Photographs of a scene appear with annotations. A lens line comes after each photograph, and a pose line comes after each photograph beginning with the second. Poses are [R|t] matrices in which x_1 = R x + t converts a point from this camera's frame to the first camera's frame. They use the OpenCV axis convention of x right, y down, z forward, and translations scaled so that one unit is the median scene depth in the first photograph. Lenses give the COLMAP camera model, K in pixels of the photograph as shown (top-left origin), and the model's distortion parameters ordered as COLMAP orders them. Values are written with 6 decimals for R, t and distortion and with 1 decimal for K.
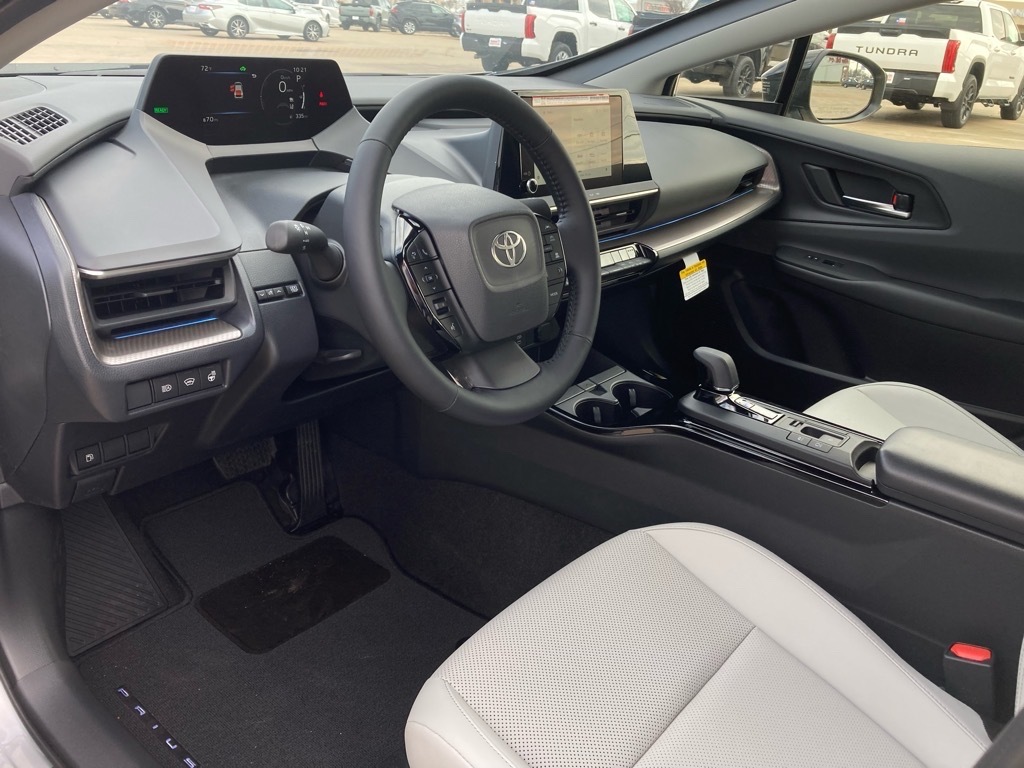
lens RADIAL K [[845.5, 0, 510.8], [0, 845.5, 368.9], [0, 0, 1]] dist [0.020604, -0.018538]
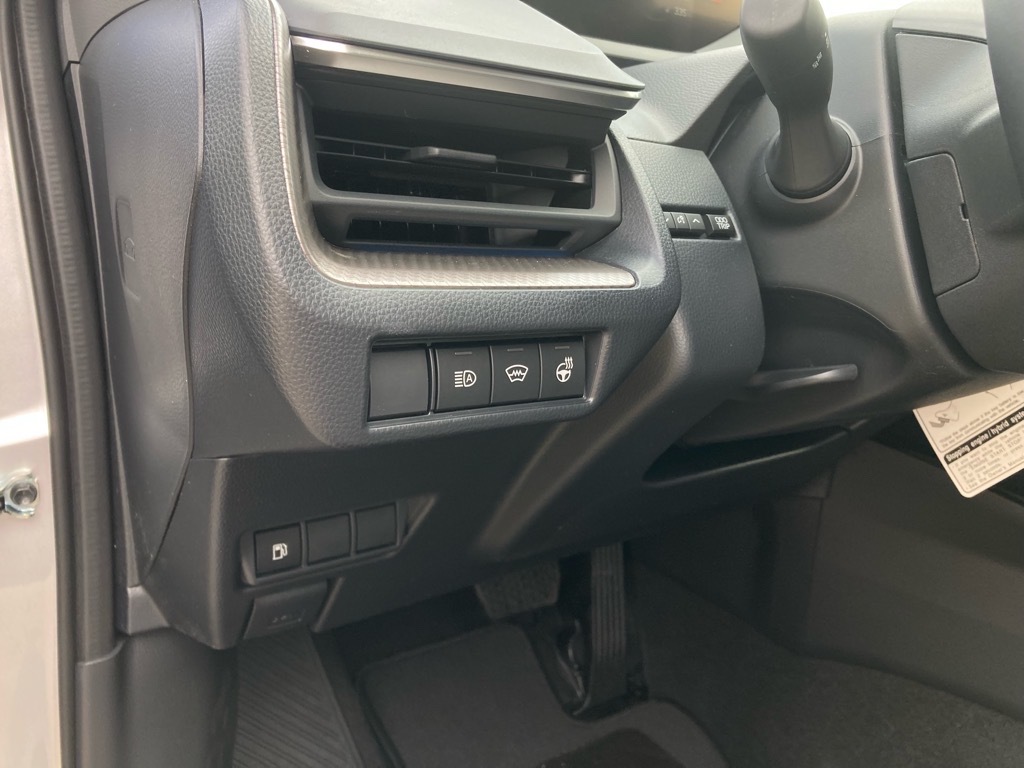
lens RADIAL K [[845.5, 0, 517.0], [0, 845.5, 386.1], [0, 0, 1]] dist [0.020604, -0.018538]
pose [[0.967811, 0.046261, -0.247388, -0.219085], [-0.083017, 0.986626, -0.140275, 0.059817], [0.237590, 0.156297, 0.958709, 0.485344]]
